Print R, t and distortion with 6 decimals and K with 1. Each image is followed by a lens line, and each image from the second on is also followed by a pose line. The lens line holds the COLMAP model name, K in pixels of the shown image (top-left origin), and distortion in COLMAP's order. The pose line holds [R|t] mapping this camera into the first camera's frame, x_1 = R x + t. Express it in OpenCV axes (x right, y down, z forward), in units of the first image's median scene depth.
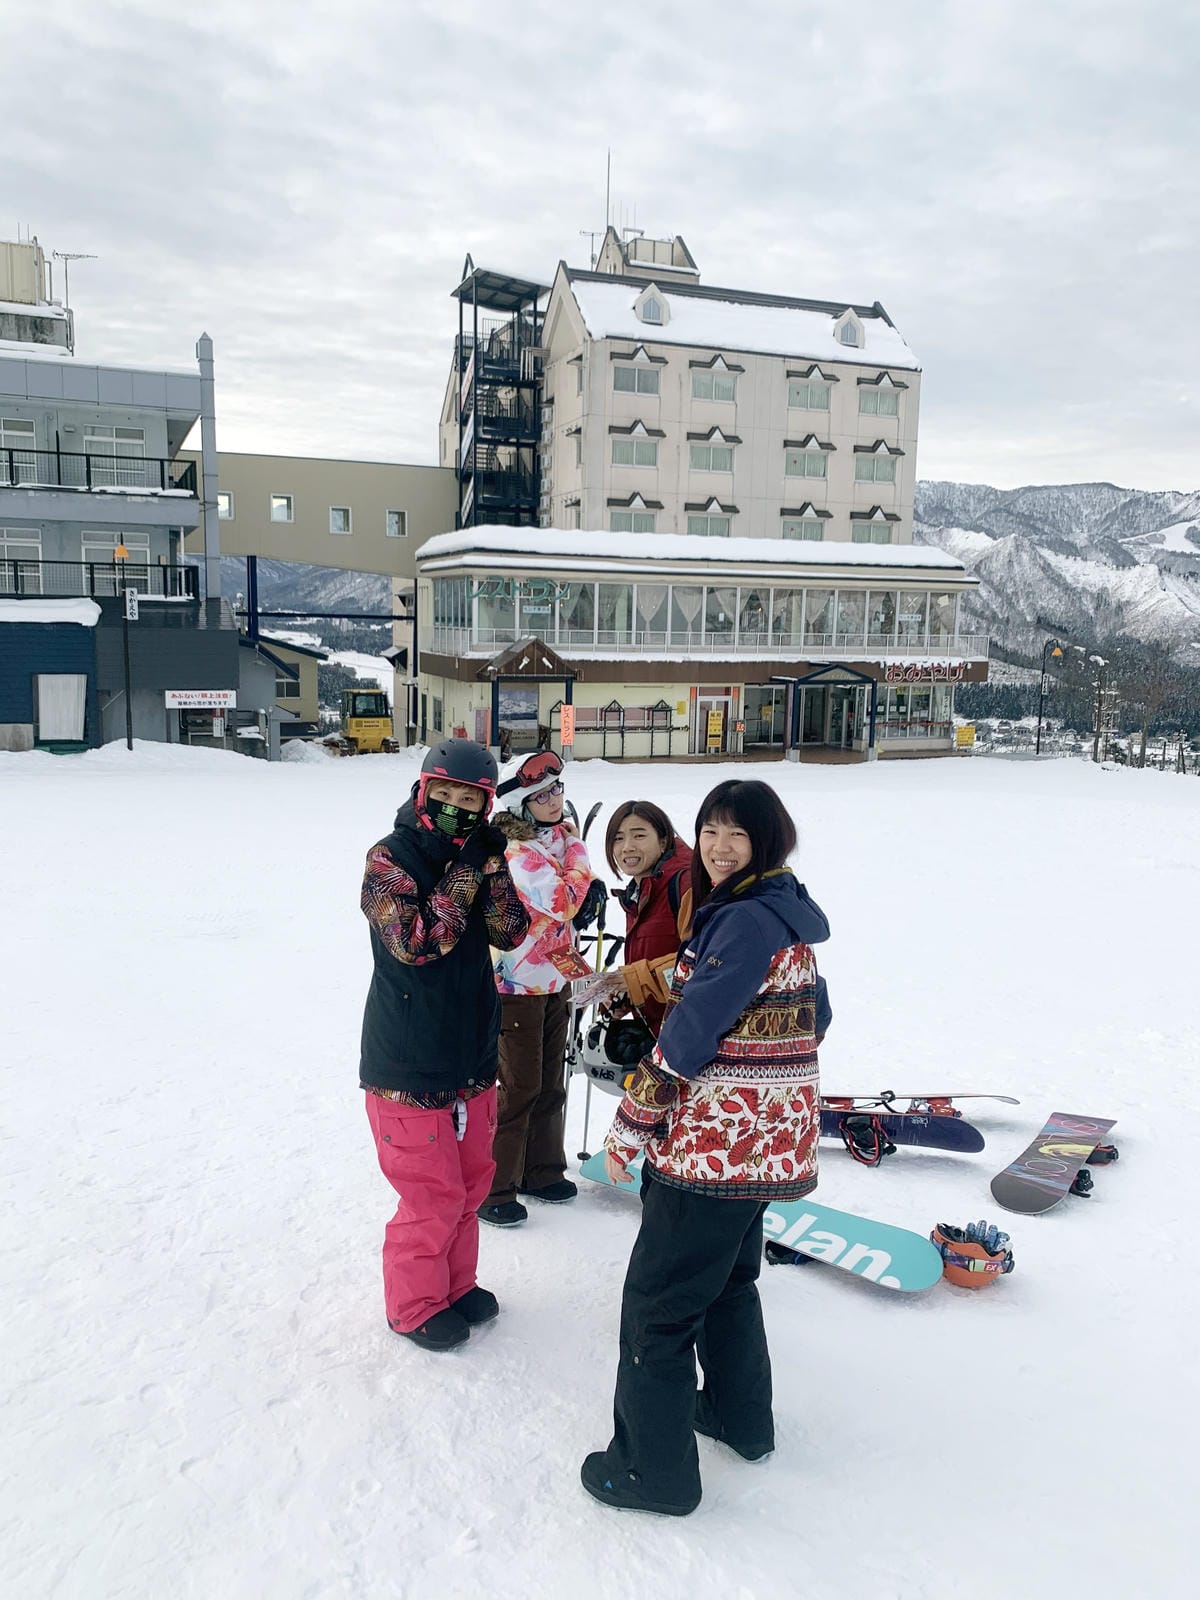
lens RADIAL K [[1210.1, 0, 600.0], [0, 1210.1, 800.0], [0, 0, 1]] dist [0.022284, -0.002933]
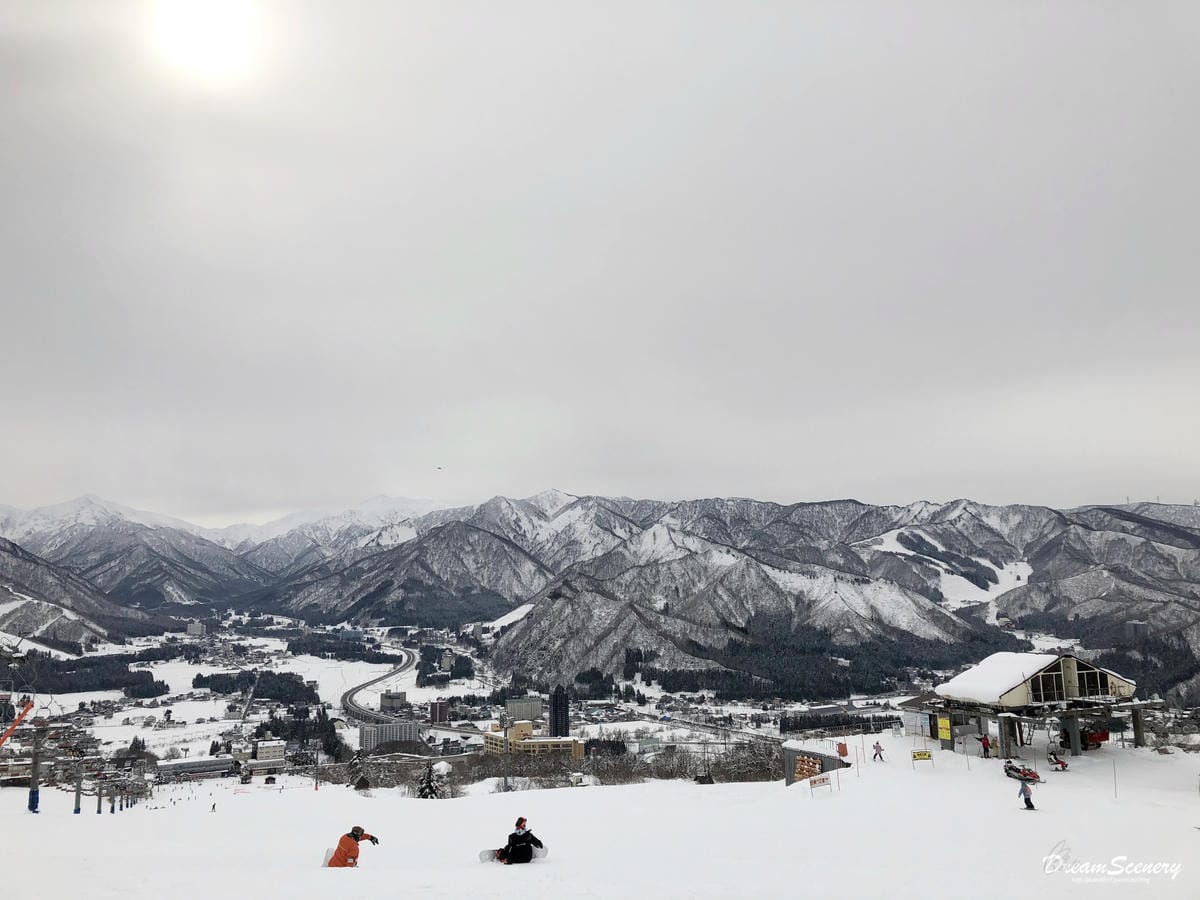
lens RADIAL K [[986.0, 0, 605.8], [0, 986.0, 456.4], [0, 0, 1]] dist [0.090989, -0.138643]
pose [[0.996833, -0.029549, 0.073825, 0.073158], [0.048592, 0.961246, -0.271374, -0.007624], [-0.062945, 0.274102, 0.959638, -0.242893]]
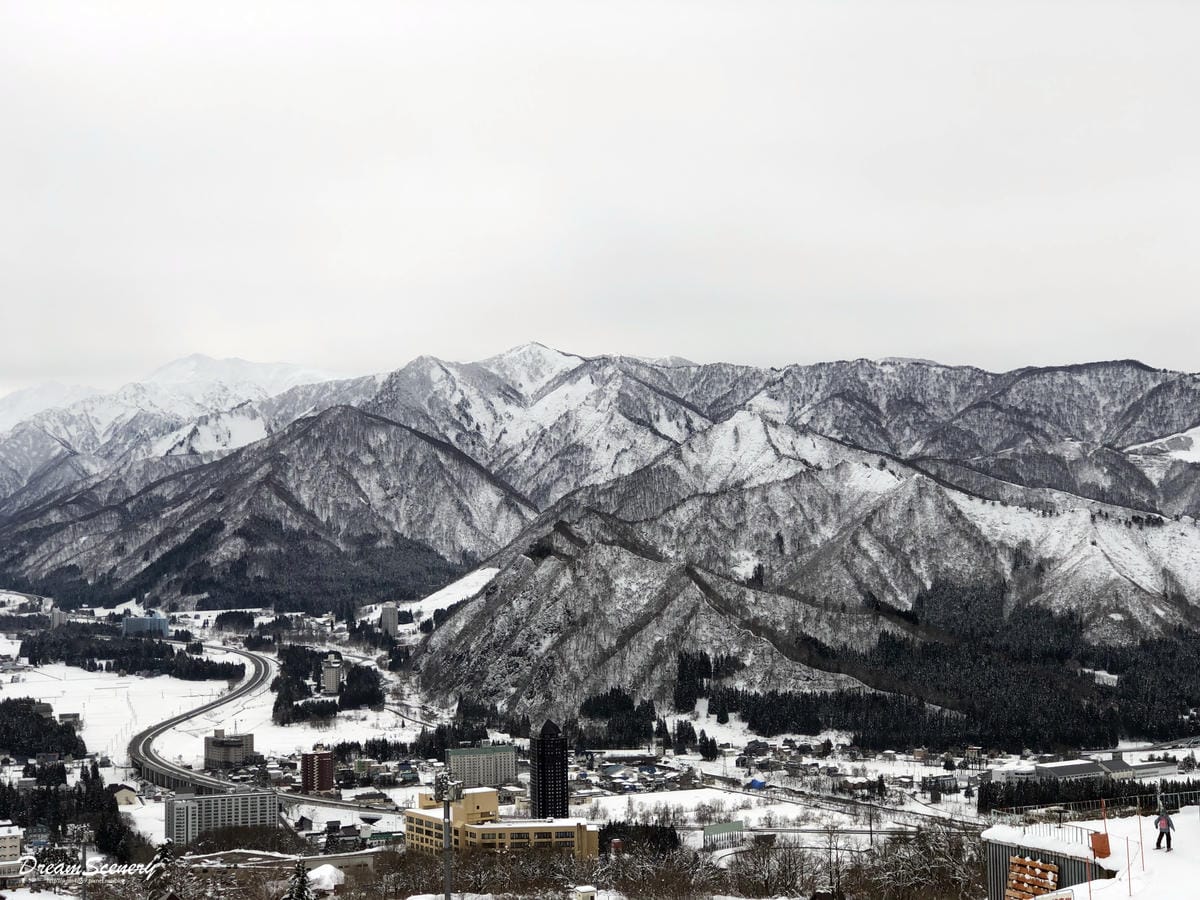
lens RADIAL K [[1968.0, 0, 600.0], [0, 1968.0, 450.0], [0, 0, 1]] dist [0.057601, 0.250251]
pose [[0.997991, -0.037578, 0.050999, 0.072687], [0.046498, 0.981287, -0.186854, -0.005259], [-0.043023, 0.188850, 0.981063, -0.250794]]
